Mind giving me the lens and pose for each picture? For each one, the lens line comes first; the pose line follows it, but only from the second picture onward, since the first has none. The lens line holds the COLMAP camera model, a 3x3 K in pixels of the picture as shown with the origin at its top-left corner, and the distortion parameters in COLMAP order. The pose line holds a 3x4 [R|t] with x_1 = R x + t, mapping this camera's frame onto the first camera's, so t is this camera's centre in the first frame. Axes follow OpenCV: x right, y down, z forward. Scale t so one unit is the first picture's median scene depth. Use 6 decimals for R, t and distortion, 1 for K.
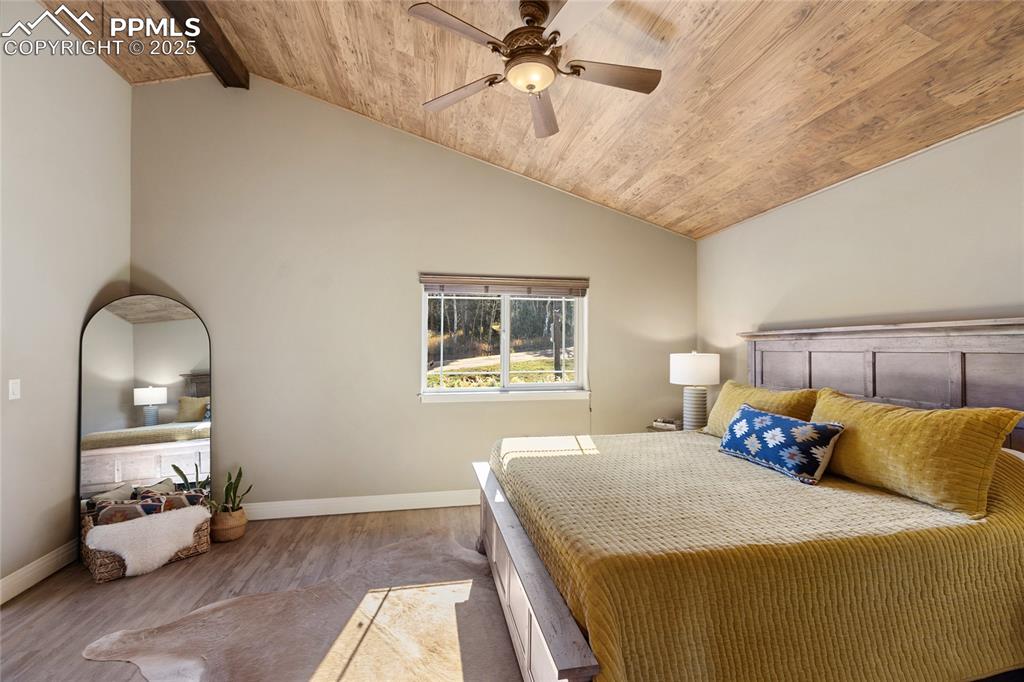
lens RADIAL K [[456.5, 0, 512.0], [0, 456.5, 341.0], [0, 0, 1]] dist [-0.000211, 0.000011]
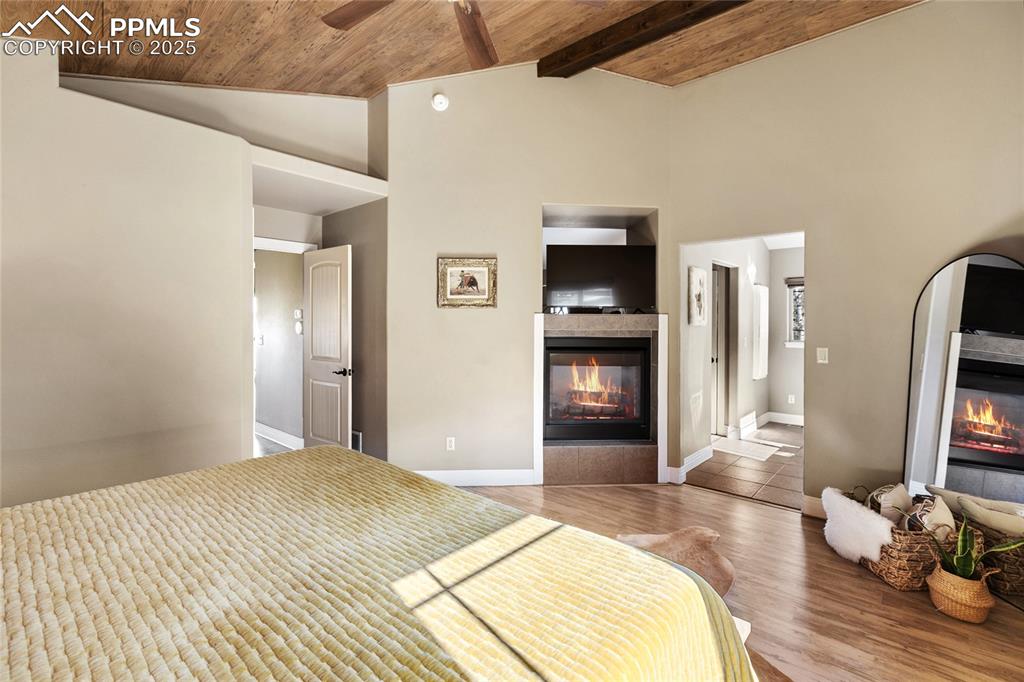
lens RADIAL K [[456.5, 0, 512.0], [0, 456.5, 341.0], [0, 0, 1]] dist [-0.000211, 0.000011]
pose [[-0.795644, 0.017496, -0.605512, 0.309487], [0.007418, 0.999789, 0.019141, 0.030315], [0.605719, 0.010738, -0.795606, 1.271843]]
